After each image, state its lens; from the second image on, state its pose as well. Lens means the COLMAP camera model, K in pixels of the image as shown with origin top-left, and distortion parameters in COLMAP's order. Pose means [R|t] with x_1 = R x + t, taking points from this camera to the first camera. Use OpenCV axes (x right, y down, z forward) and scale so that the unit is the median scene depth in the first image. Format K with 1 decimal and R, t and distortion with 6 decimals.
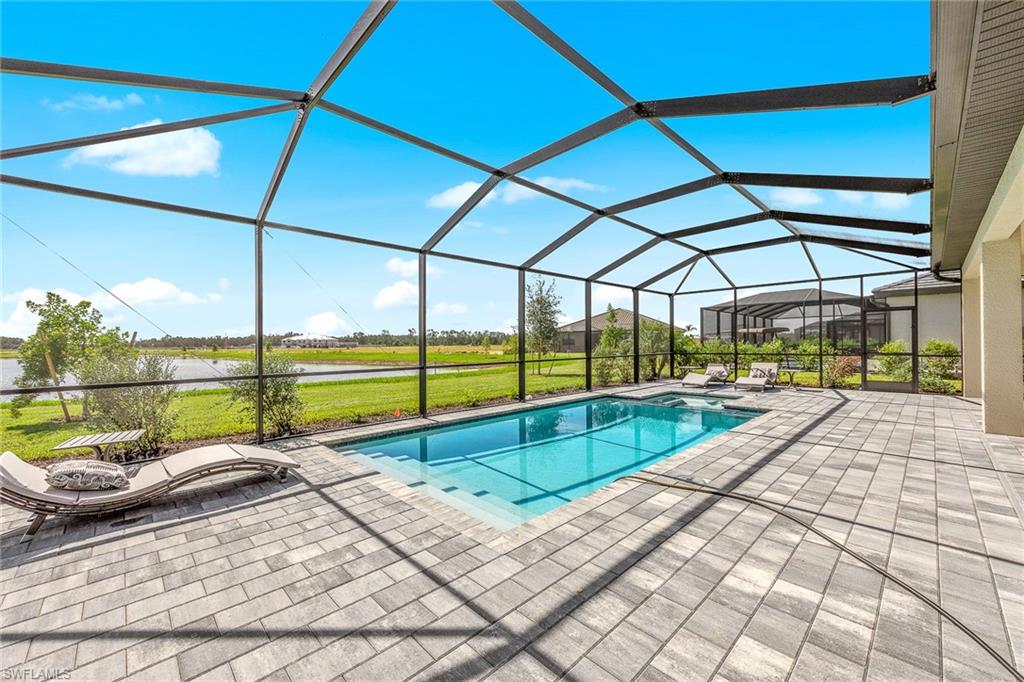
lens RADIAL K [[406.6, 0, 512.0], [0, 406.6, 341.0], [0, 0, 1]] dist [0.001514, 0.000147]
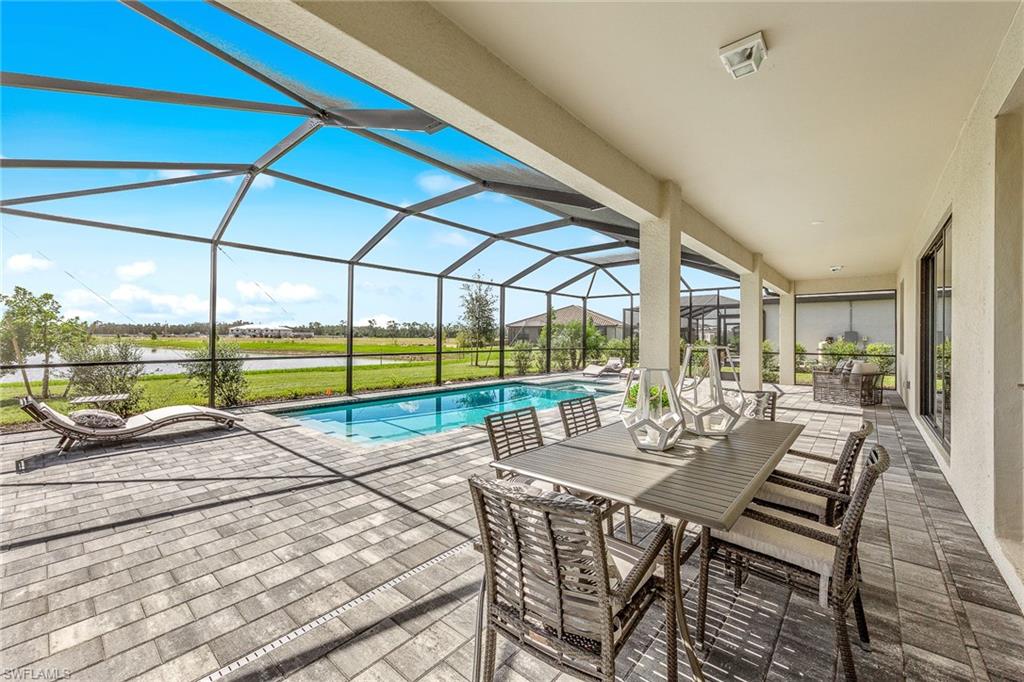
lens RADIAL K [[409.2, 0, 512.8], [0, 409.2, 334.3], [0, 0, 1]] dist [0.001991, 0.000357]
pose [[0.995755, 0.018641, 0.090141, 0.177650], [-0.018536, 0.999826, -0.002004, -0.007627], [-0.090163, 0.000324, 0.995927, -0.321169]]
